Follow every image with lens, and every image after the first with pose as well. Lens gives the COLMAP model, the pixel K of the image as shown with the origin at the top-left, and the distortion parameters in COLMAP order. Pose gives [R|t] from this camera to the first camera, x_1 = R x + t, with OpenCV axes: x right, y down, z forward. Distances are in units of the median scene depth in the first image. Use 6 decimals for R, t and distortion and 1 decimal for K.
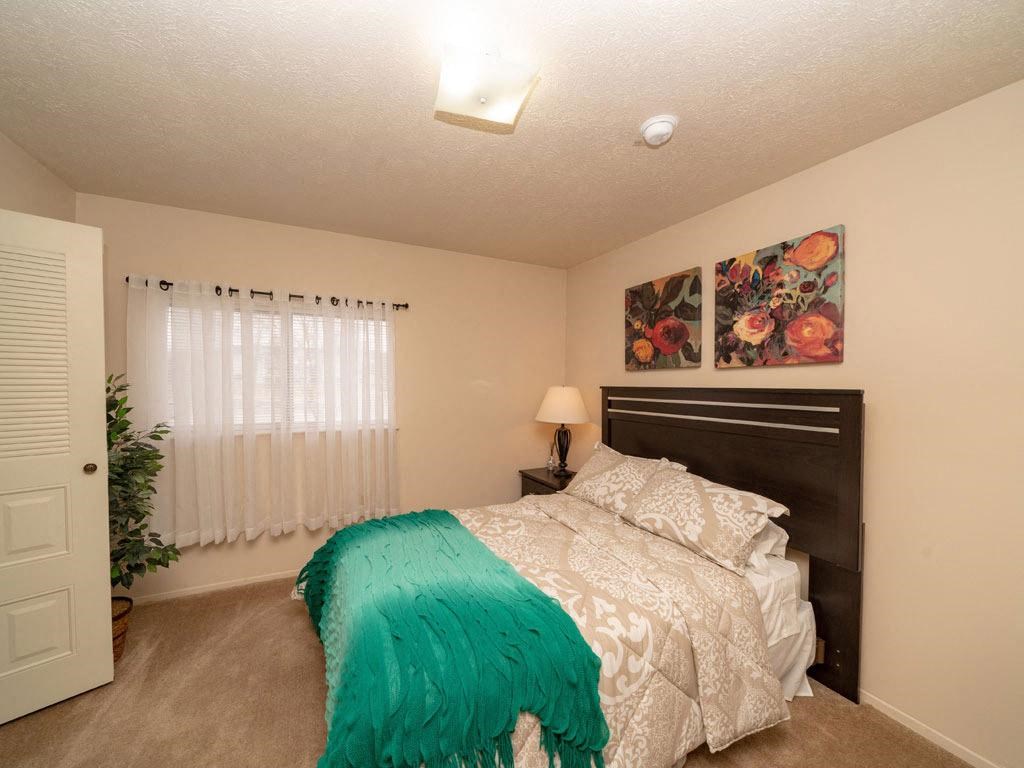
lens RADIAL K [[405.3, 0, 512.0], [0, 405.3, 384.0], [0, 0, 1]] dist [-0.000402, -0.000007]
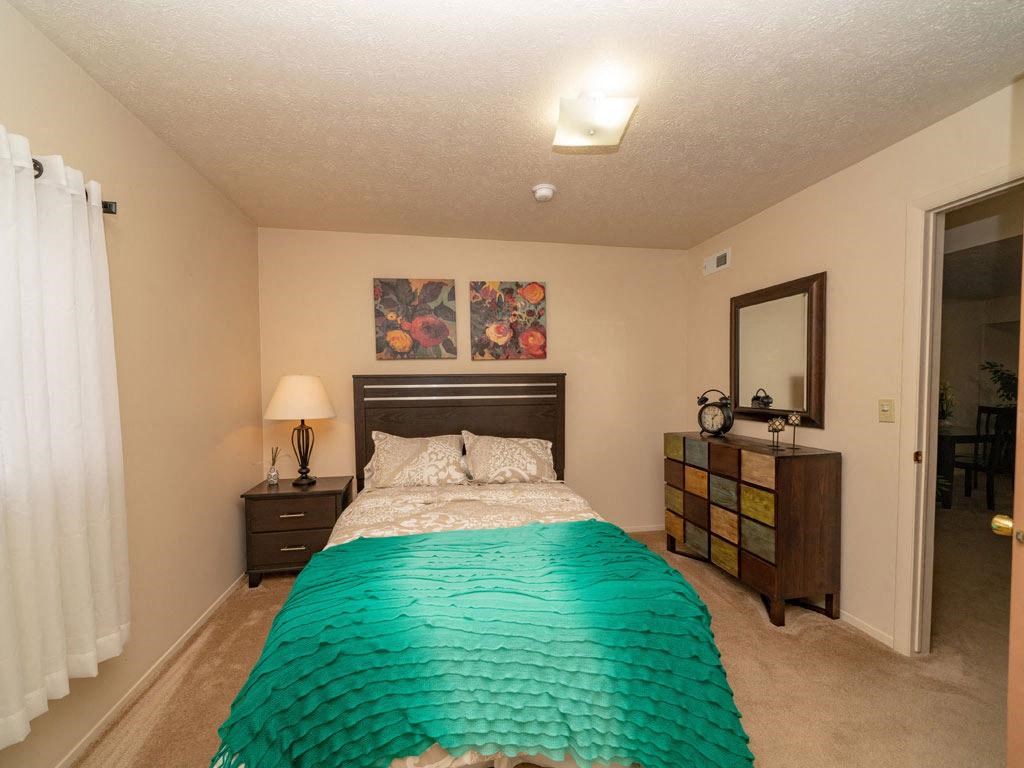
lens RADIAL K [[406.3, 0, 512.0], [0, 406.3, 384.0], [0, 0, 1]] dist [0.000448, -0.000015]
pose [[0.276613, -0.012962, 0.960894, -0.770939], [0.016196, 0.999830, 0.008825, 0.031973], [-0.960845, 0.013122, 0.276776, 0.514092]]
